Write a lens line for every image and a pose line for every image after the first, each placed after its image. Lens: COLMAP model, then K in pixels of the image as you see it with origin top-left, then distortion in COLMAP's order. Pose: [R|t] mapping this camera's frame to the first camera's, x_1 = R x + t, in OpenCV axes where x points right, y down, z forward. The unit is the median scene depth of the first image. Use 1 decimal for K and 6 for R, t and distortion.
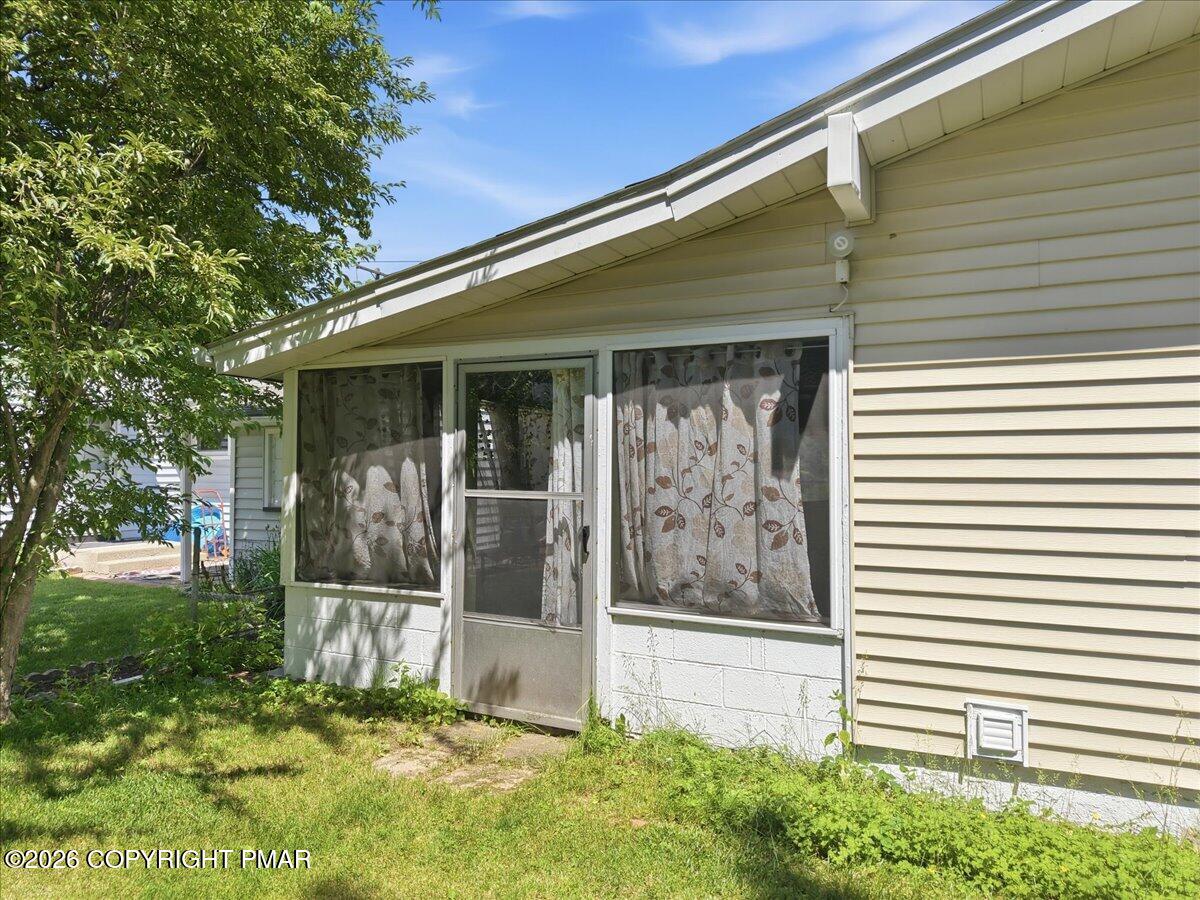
lens RADIAL K [[802.3, 0, 600.0], [0, 802.3, 450.0], [0, 0, 1]] dist [0.049104, -0.056002]
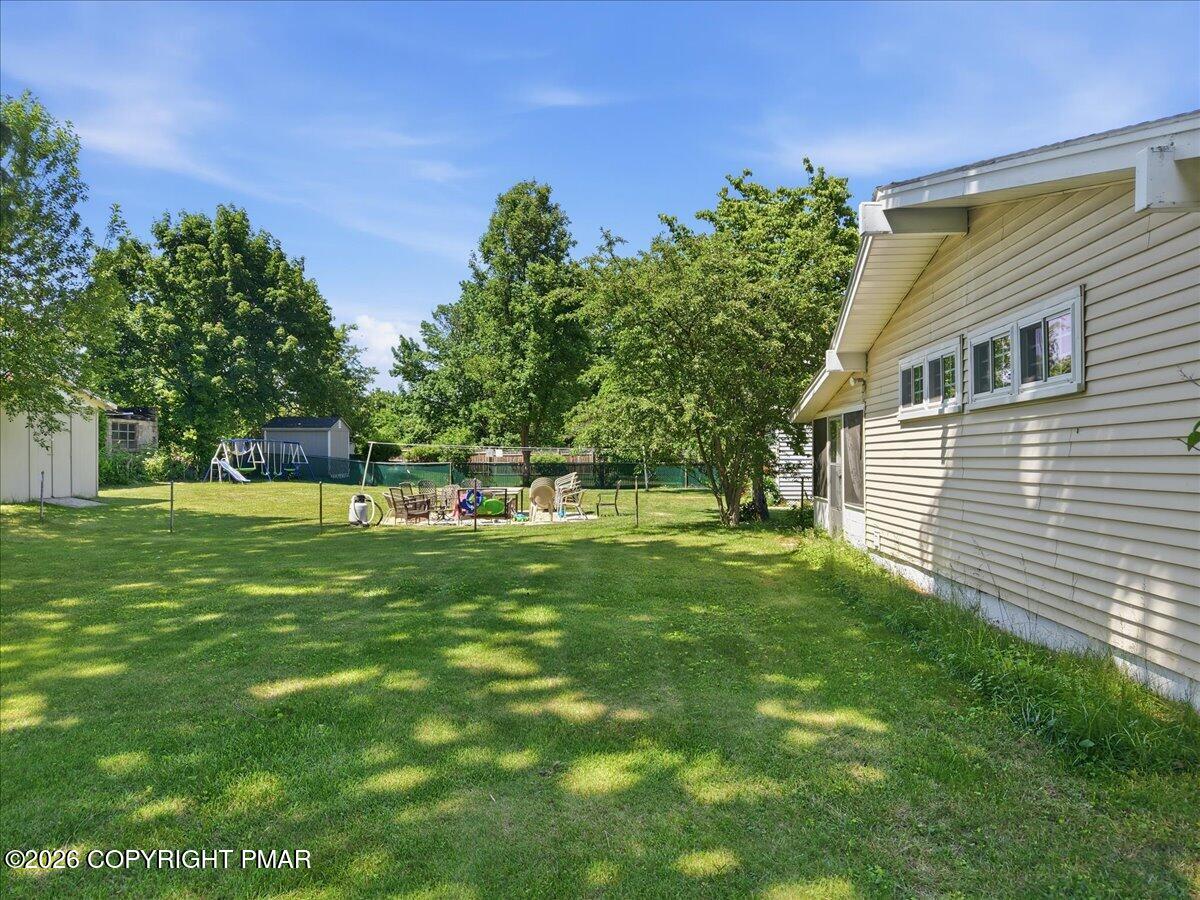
lens RADIAL K [[792.9, 0, 601.1], [0, 792.9, 424.1], [0, 0, 1]] dist [0.071321, -0.059373]
pose [[0.375813, -0.046400, -0.925533, 2.259879], [0.035233, 0.998739, -0.035764, -0.015081], [0.926025, -0.019168, 0.376974, -0.846397]]
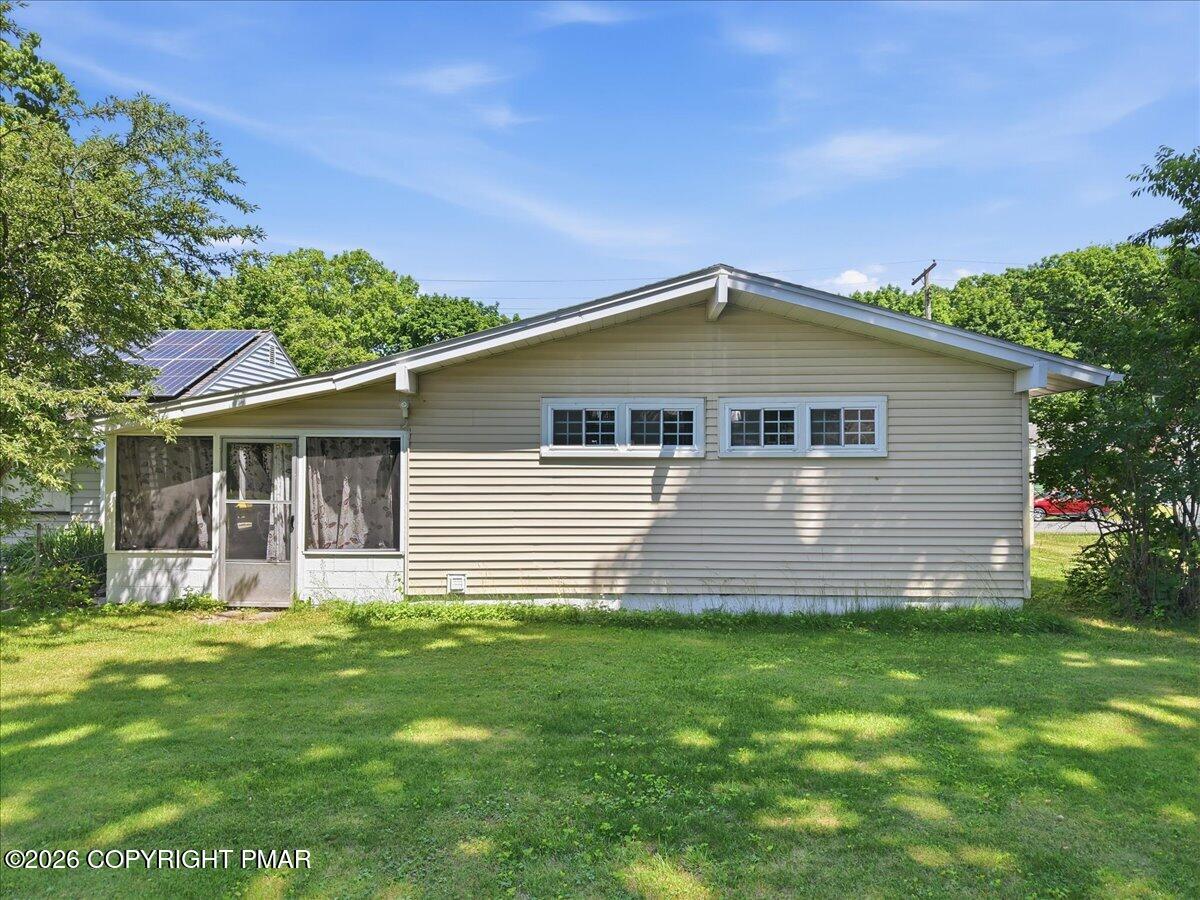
lens RADIAL K [[802.3, 0, 600.0], [0, 802.3, 450.0], [0, 0, 1]] dist [0.049104, -0.056002]
pose [[0.905668, 0.007428, 0.423923, -0.187921], [-0.011338, 0.999913, 0.006700, -0.106498], [-0.423837, -0.010875, 0.905673, -1.327492]]
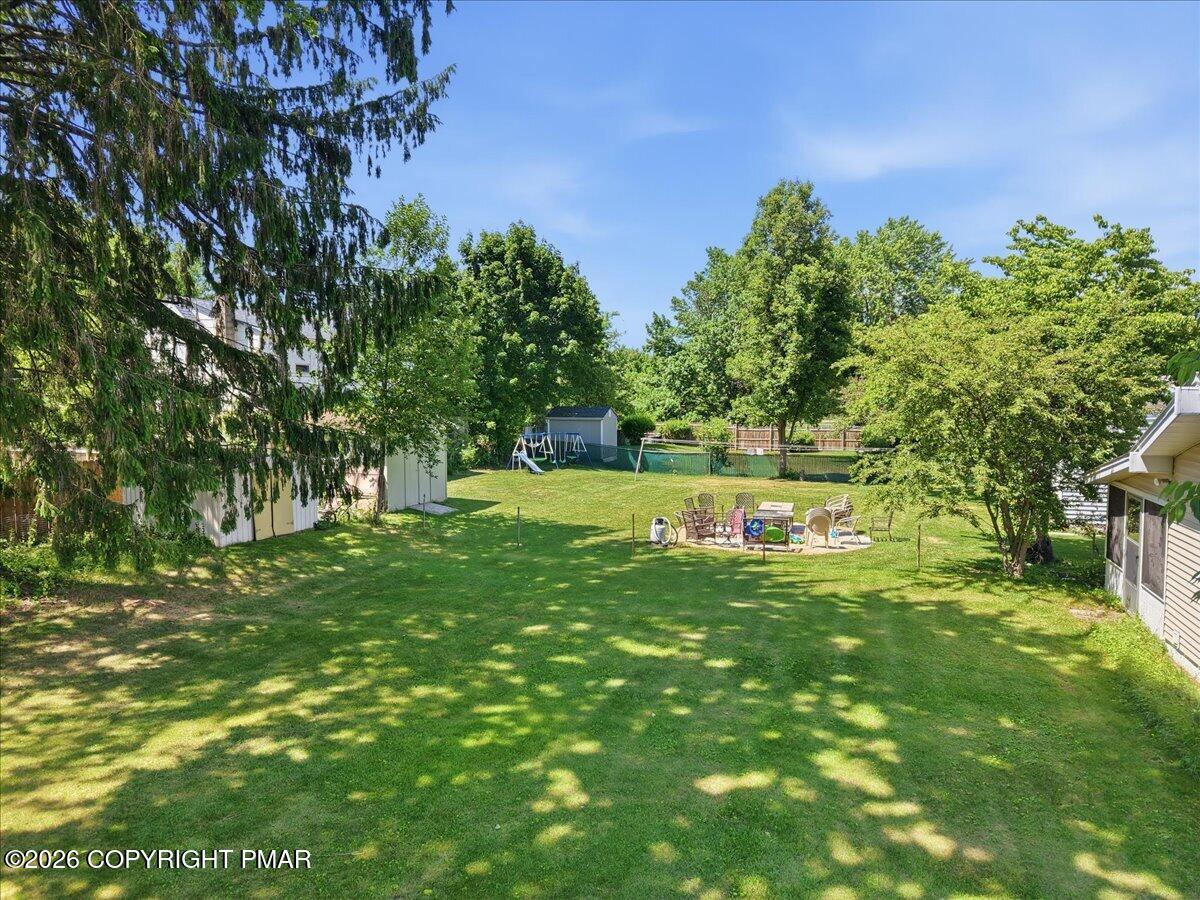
lens RADIAL K [[802.3, 0, 600.0], [0, 802.3, 450.0], [0, 0, 1]] dist [0.049104, -0.056002]
pose [[0.103129, 0.062440, -0.992706, 2.663702], [0.030009, 0.997378, 0.065851, -0.536664], [0.994215, -0.036581, 0.100985, -1.244098]]
